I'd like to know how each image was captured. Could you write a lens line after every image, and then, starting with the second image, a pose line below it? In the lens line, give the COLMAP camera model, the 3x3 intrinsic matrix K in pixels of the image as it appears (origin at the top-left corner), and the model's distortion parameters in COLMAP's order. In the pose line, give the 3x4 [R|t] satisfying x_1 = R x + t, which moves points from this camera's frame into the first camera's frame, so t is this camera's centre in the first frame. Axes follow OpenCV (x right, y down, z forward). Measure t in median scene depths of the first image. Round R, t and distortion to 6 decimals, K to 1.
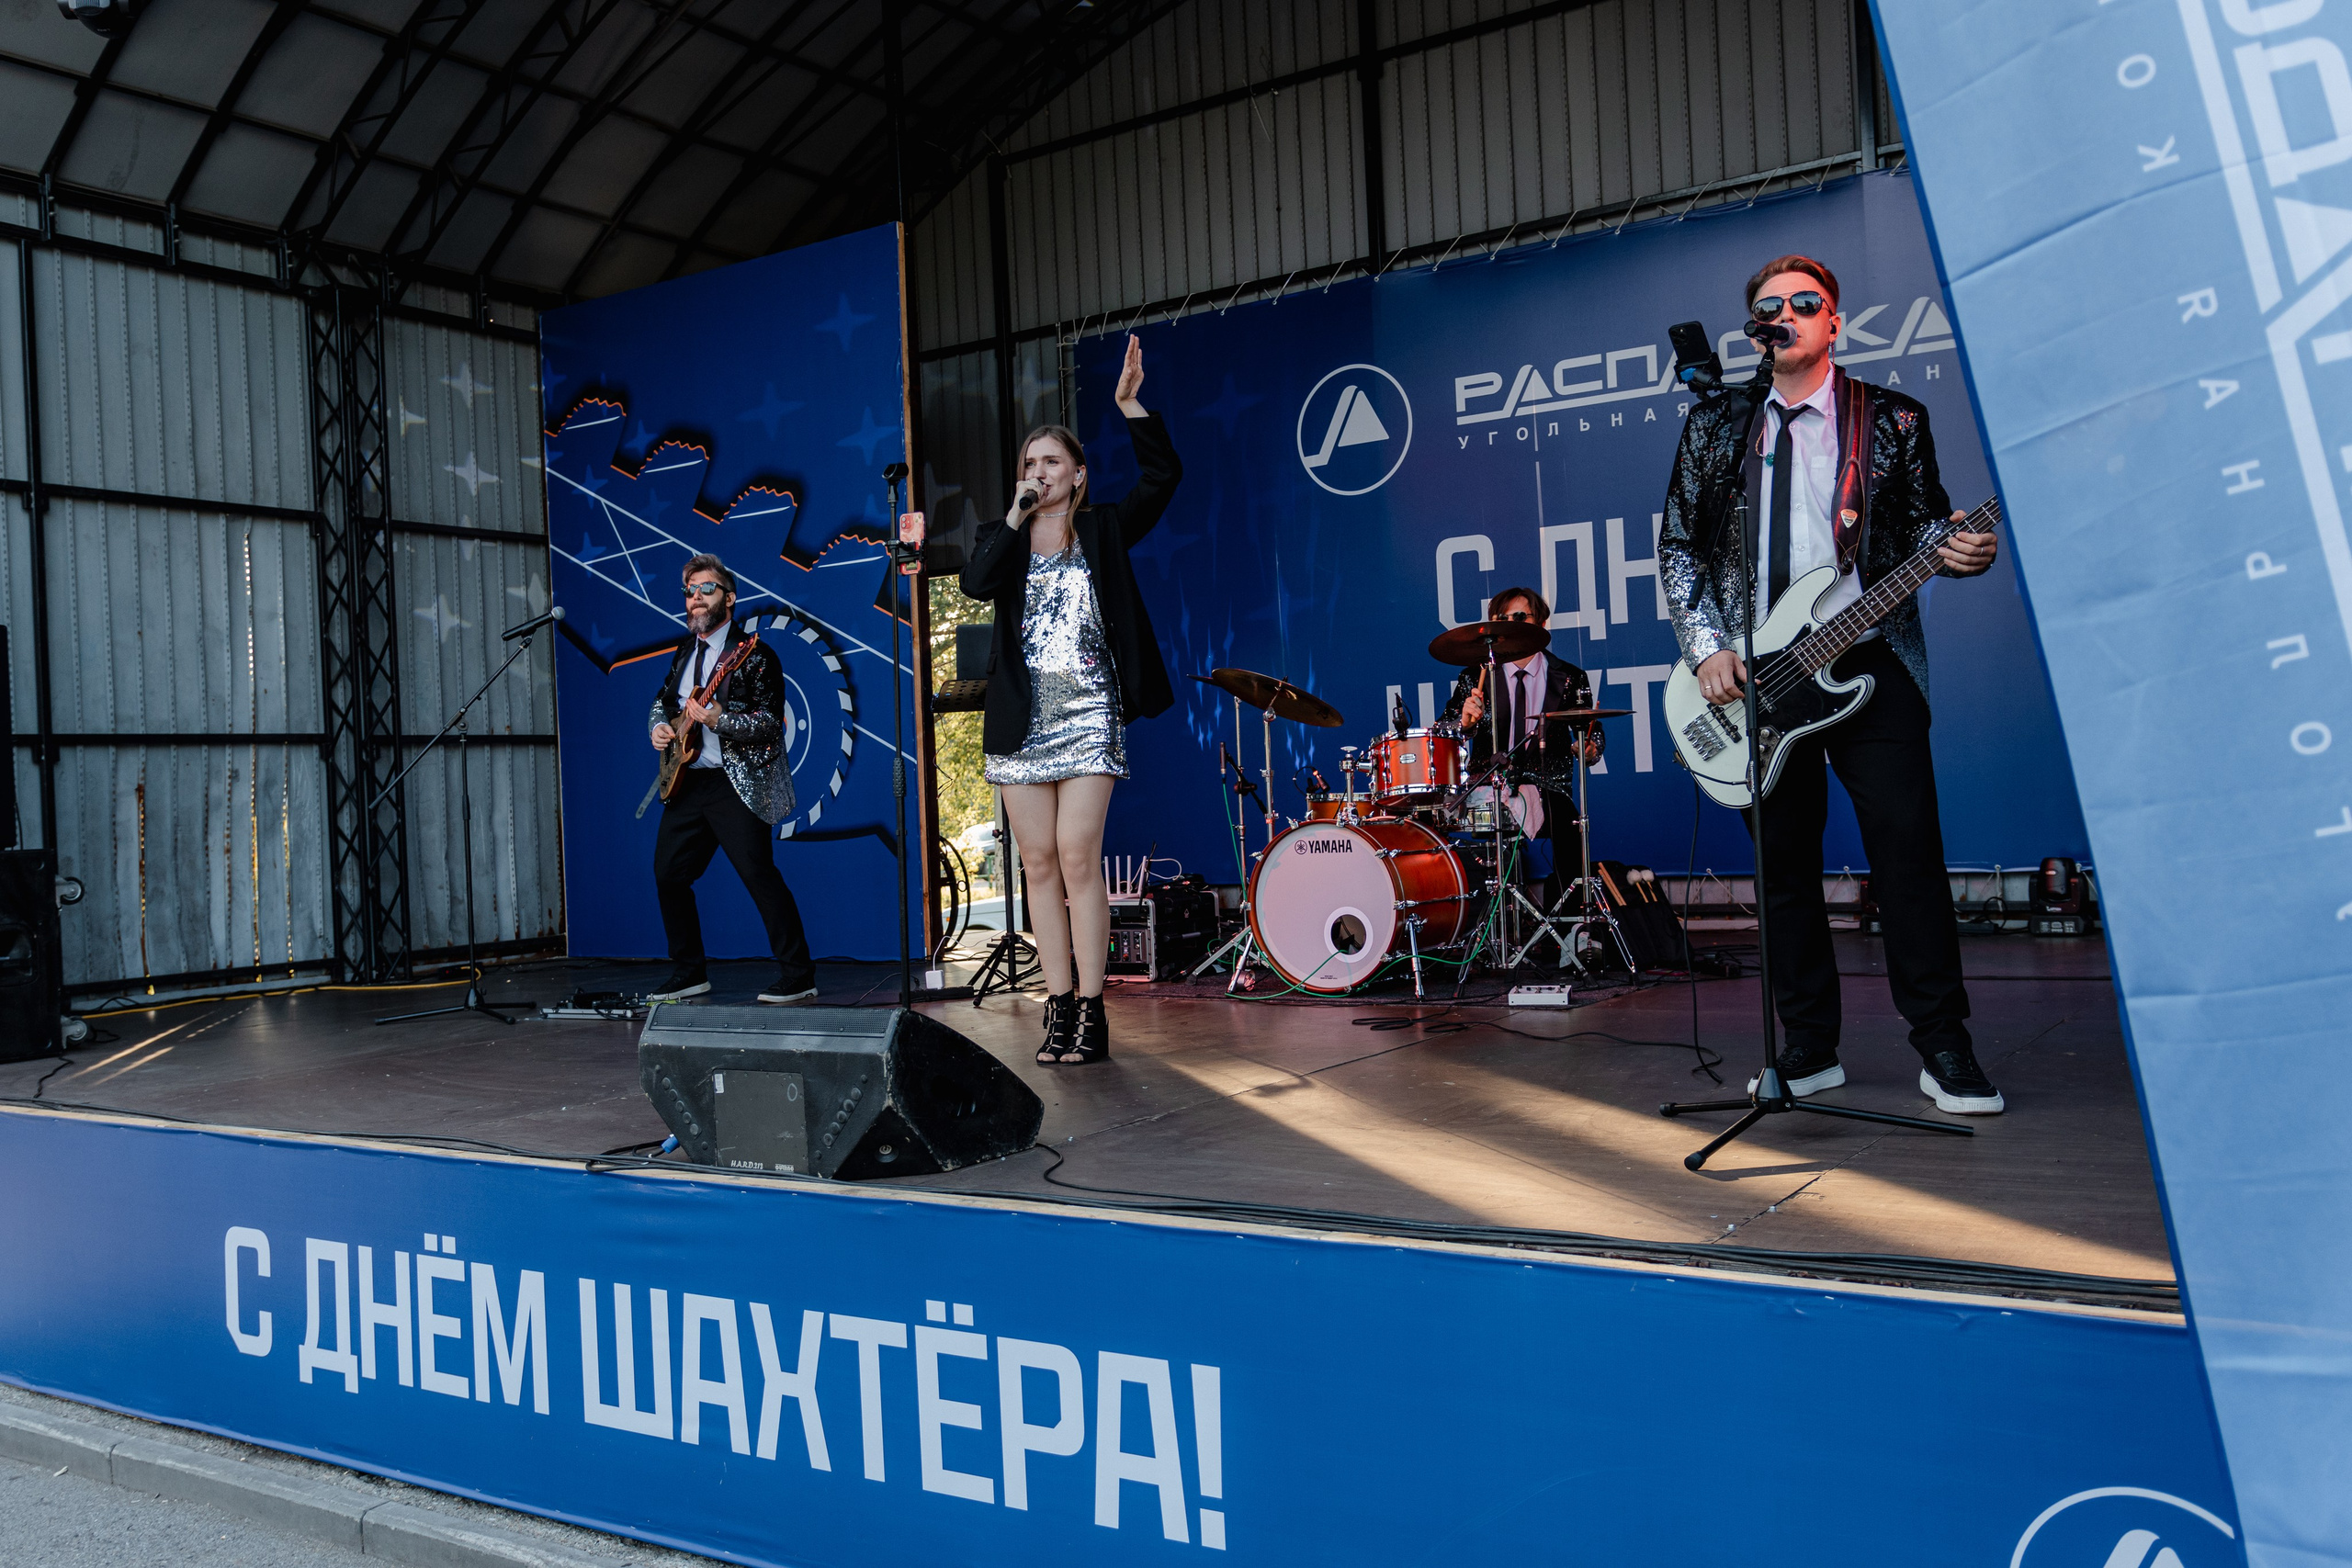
lens RADIAL K [[2004.8, 0, 1124.6], [0, 2004.8, 792.9], [0, 0, 1]] dist [0.005093, 0.001884]
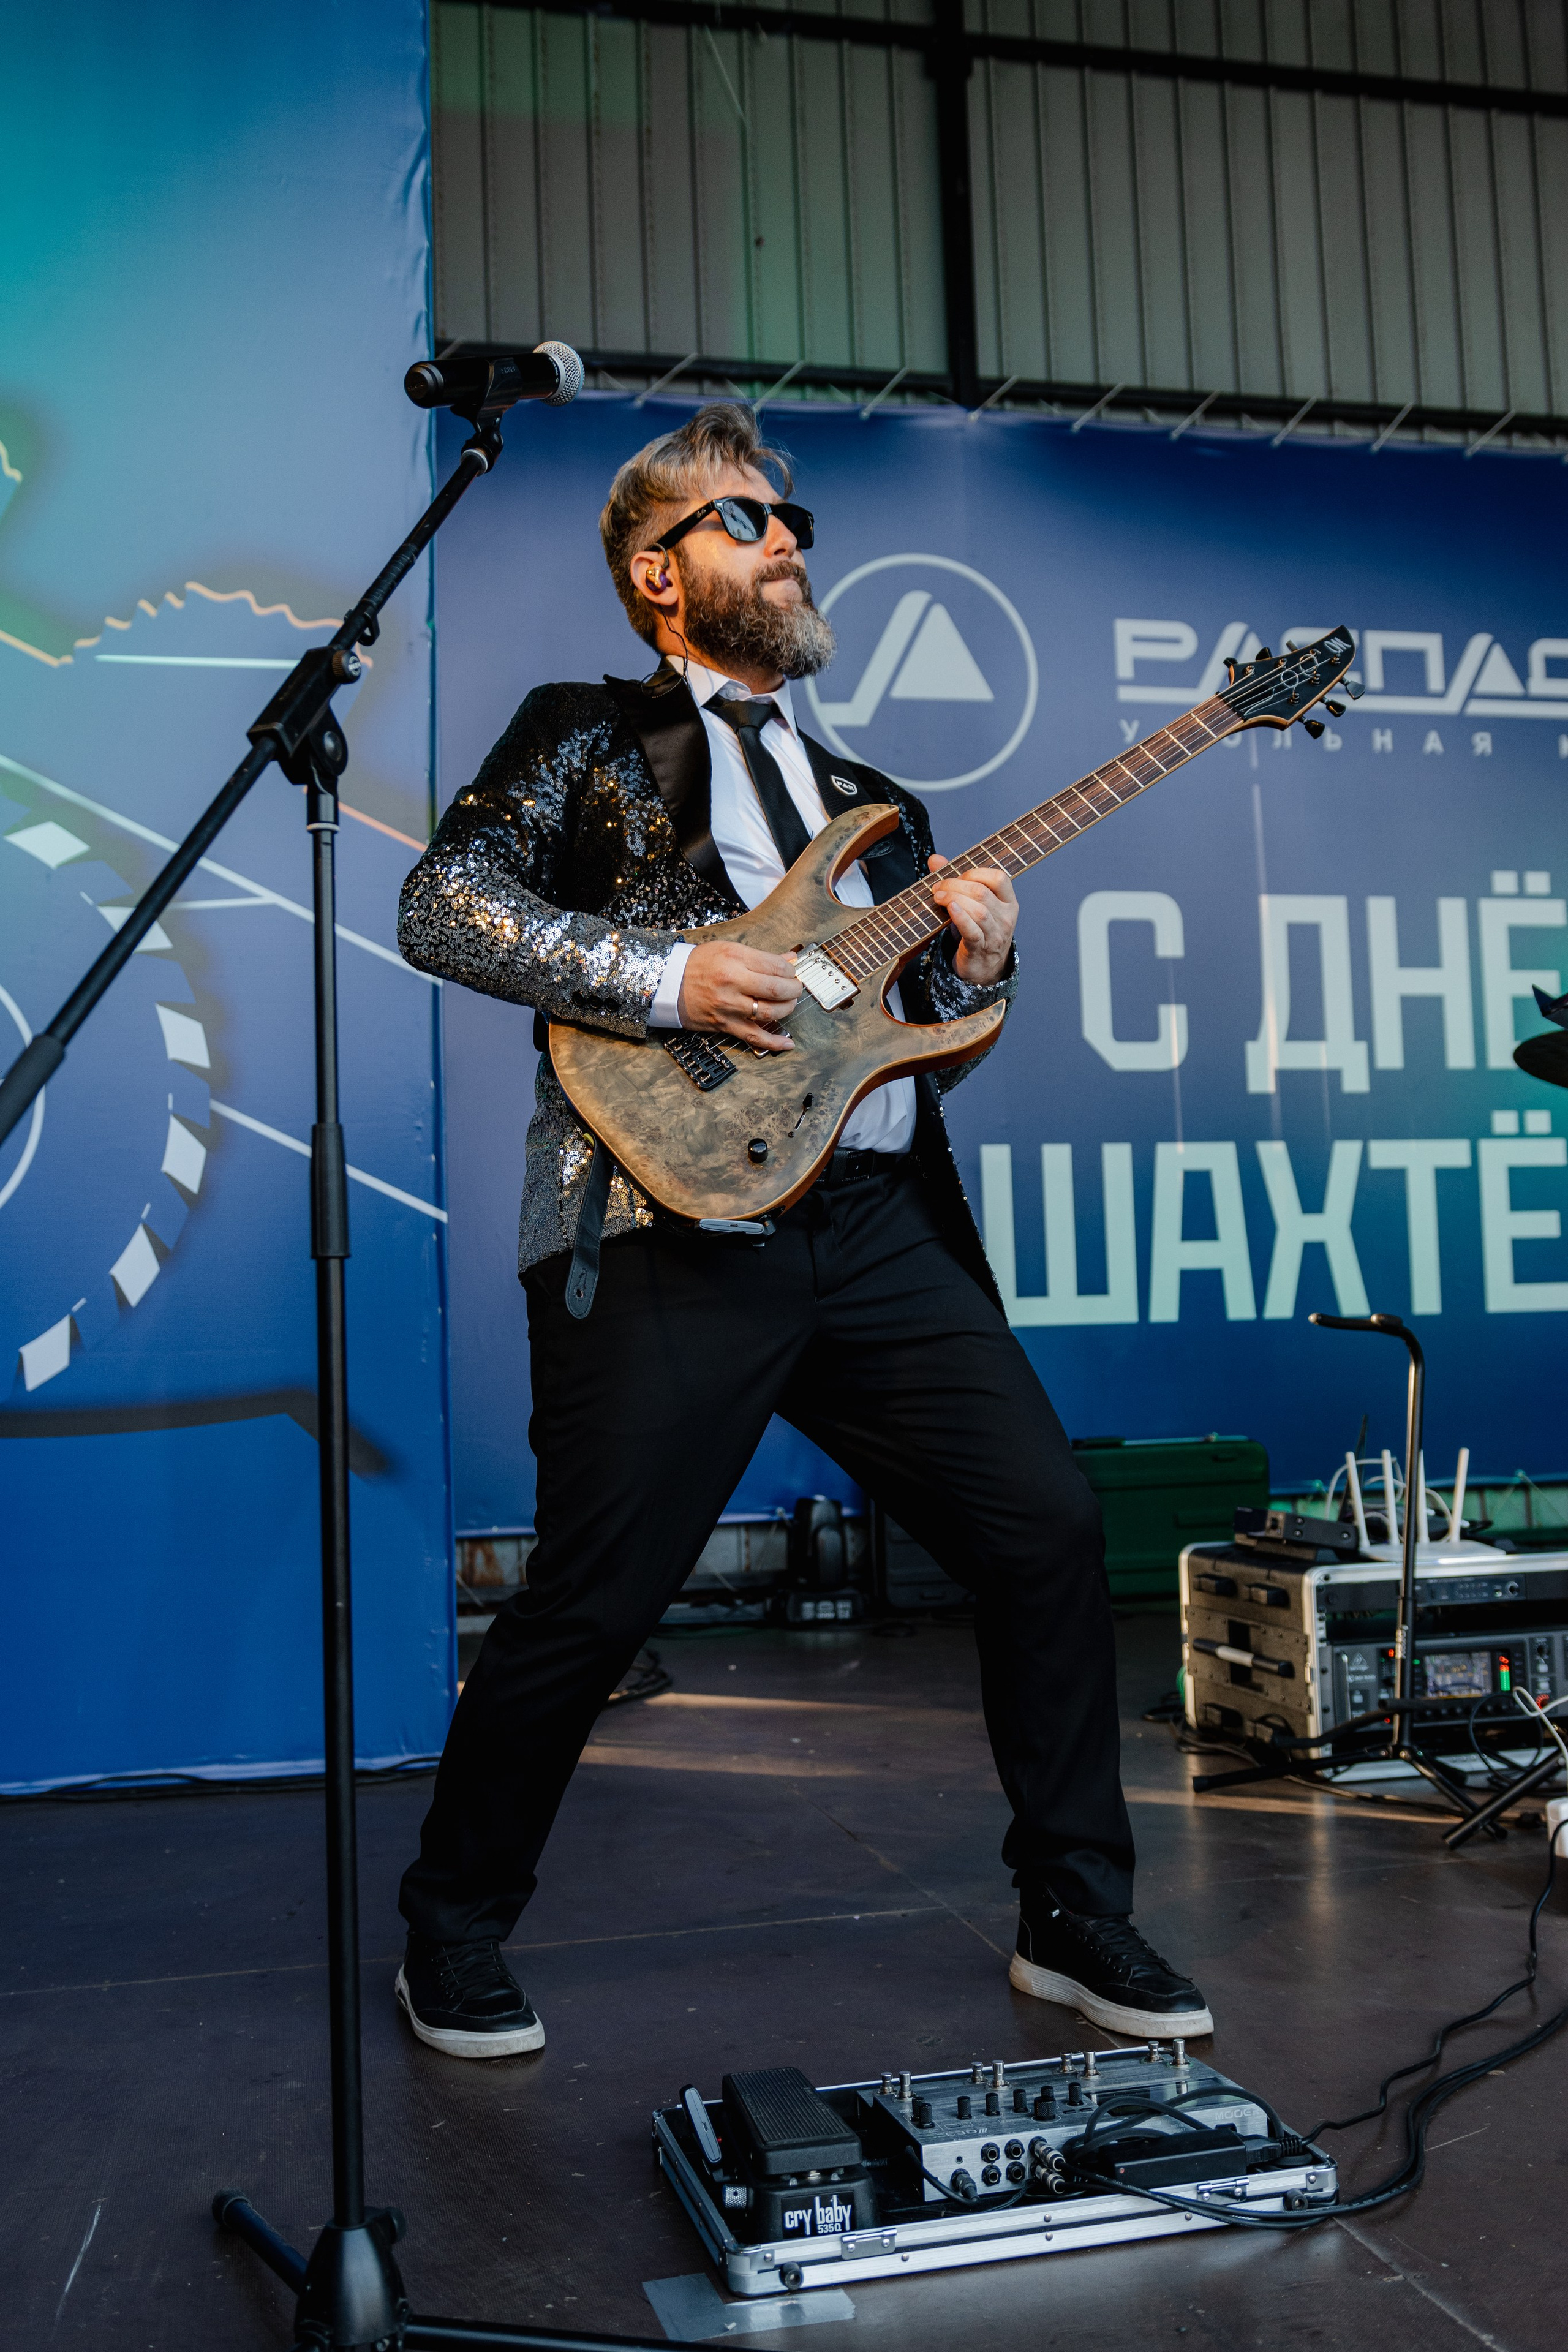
lens RADIAL K [[2224.0, 0, 788.3], [0, 2224.0, 1179.2], [0, 0, 1]] dist [0.009483, -0.000829]
pose [[0.674967, 0.081722, 0.733308, -0.730315], [-0.000892, 0.993937, -0.109945, 0.045995], [-0.737848, 0.073555, 0.670948, 1.359803]]
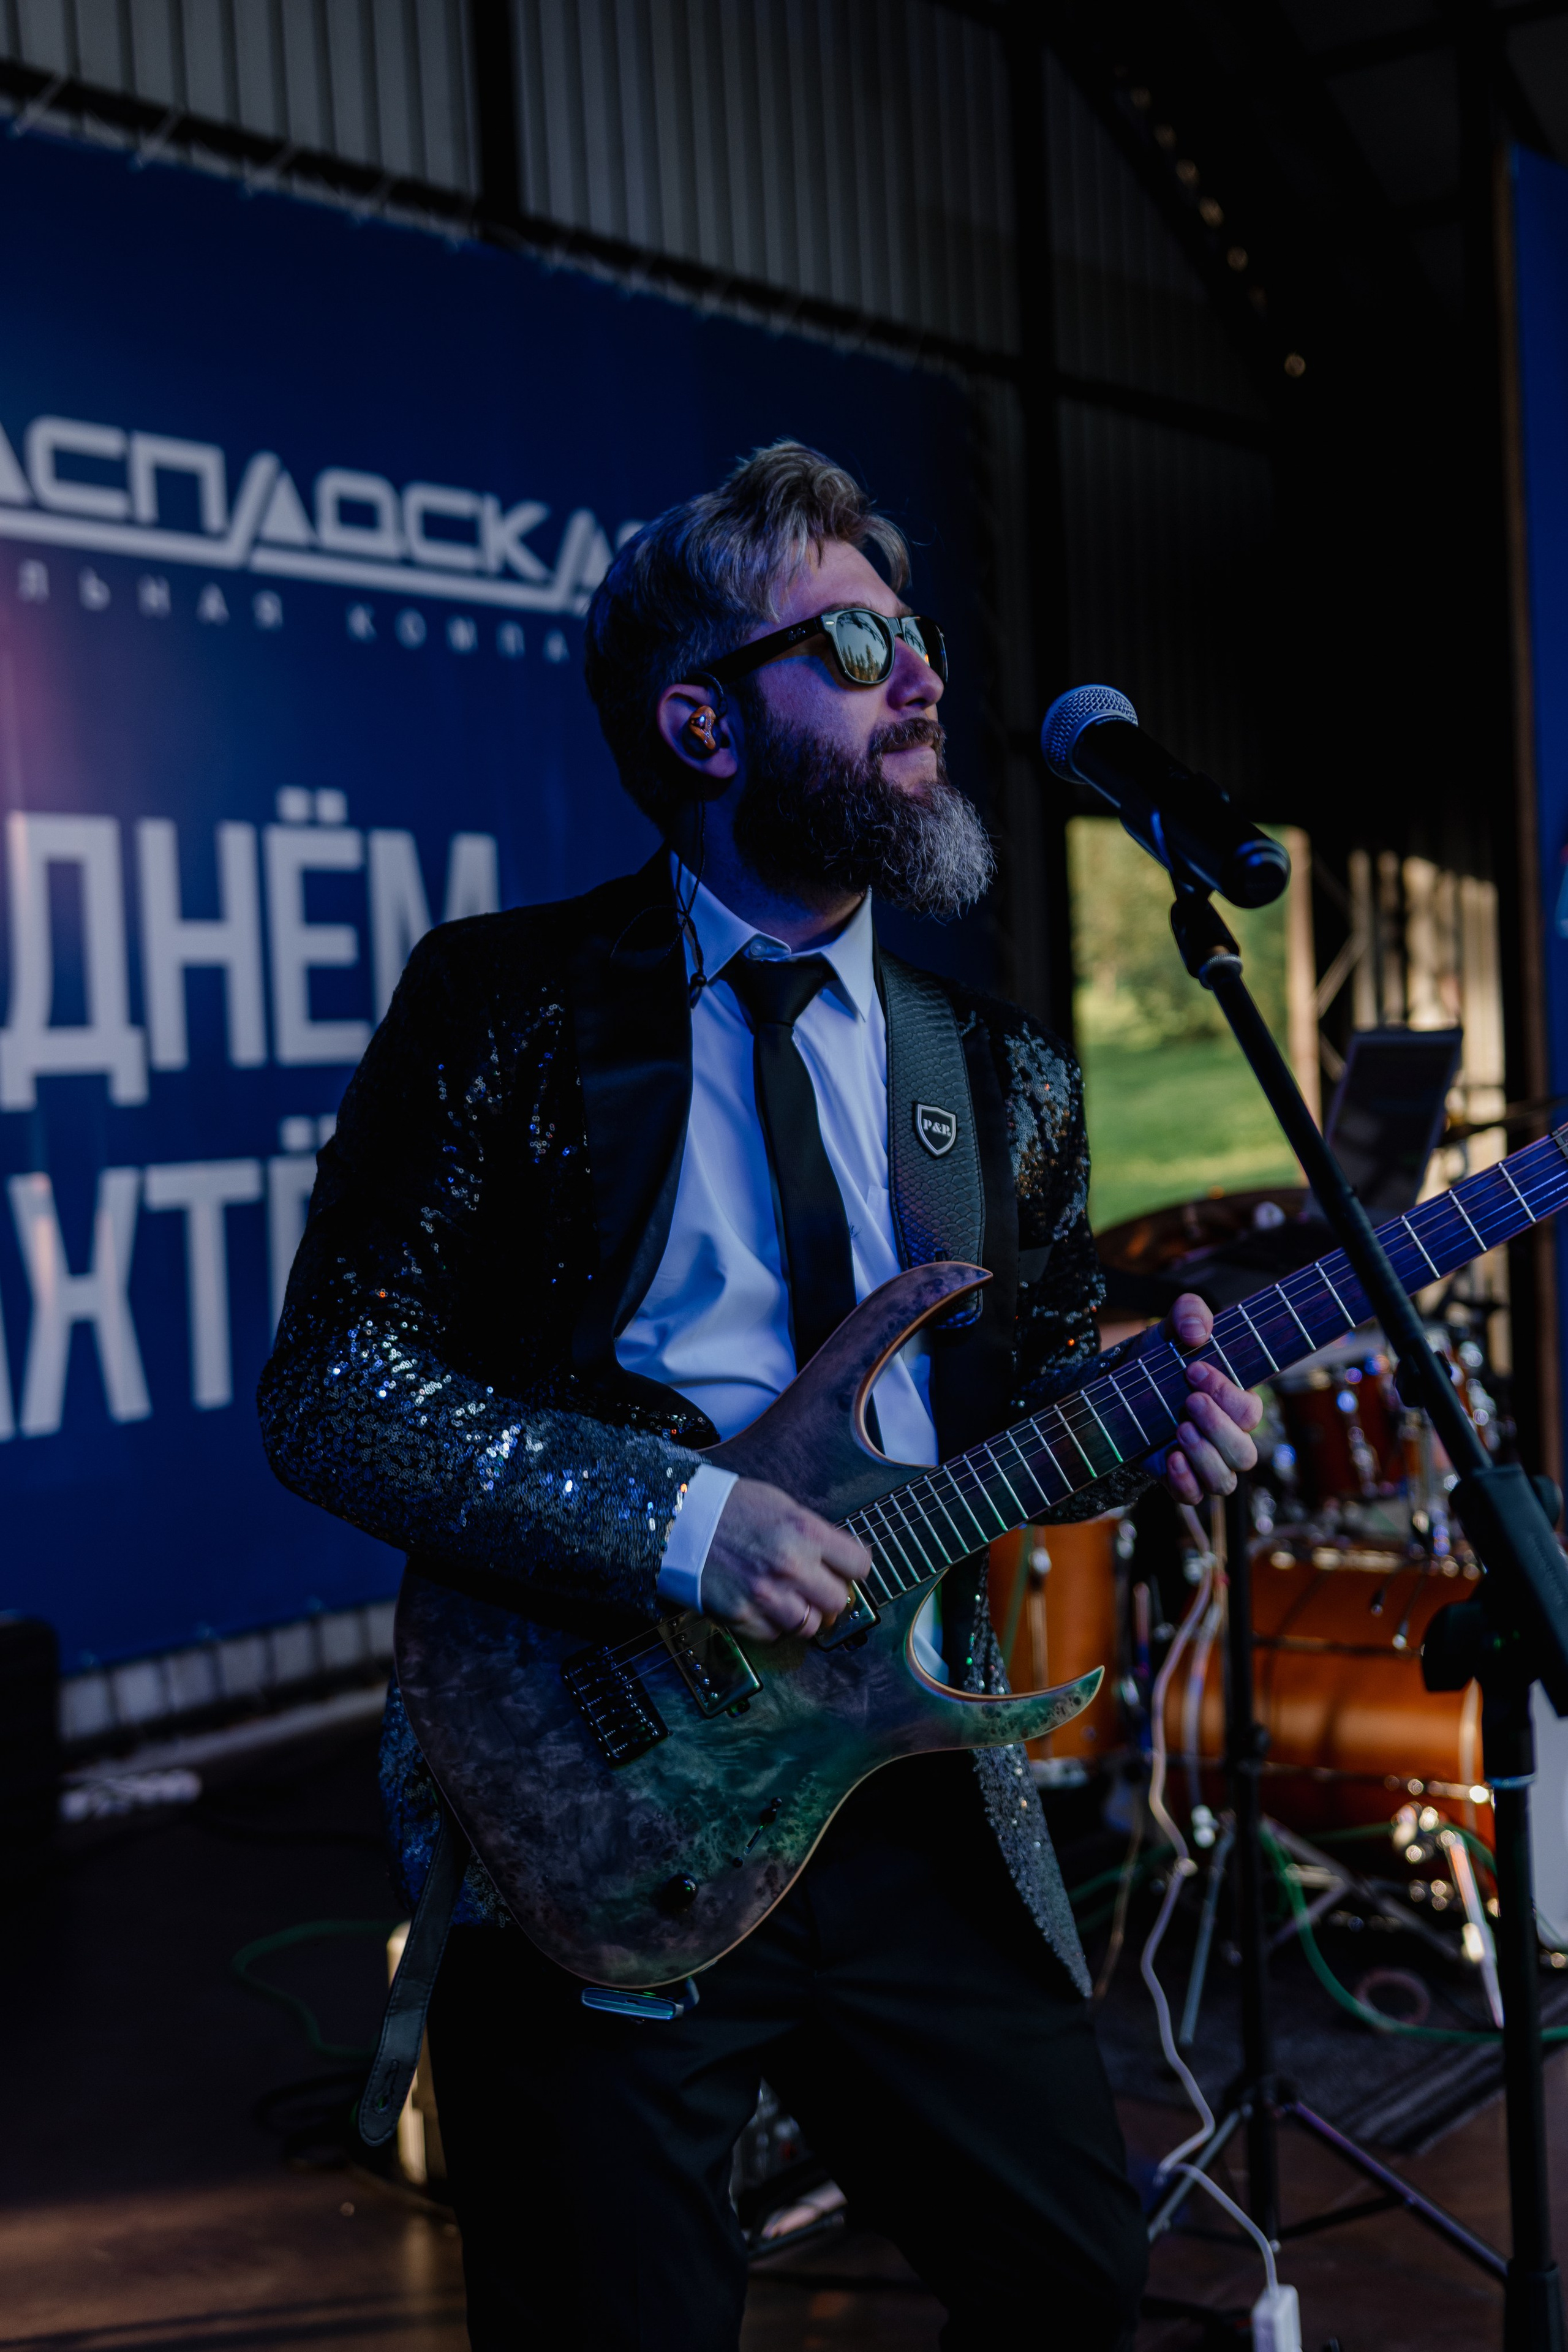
lens RADIAL K [[3032.3, 0, 782.3], [0, 3032.3, 1181.7], [0, 0, 1]] dist [0.002836, -0.011716]
pose [[0.029883, 0.002143, 0.999551, -0.804395], [0.043222, 0.999060, -0.003434, -0.102272], [-0.998618, 0.043305, 0.029762, 1.686325]]
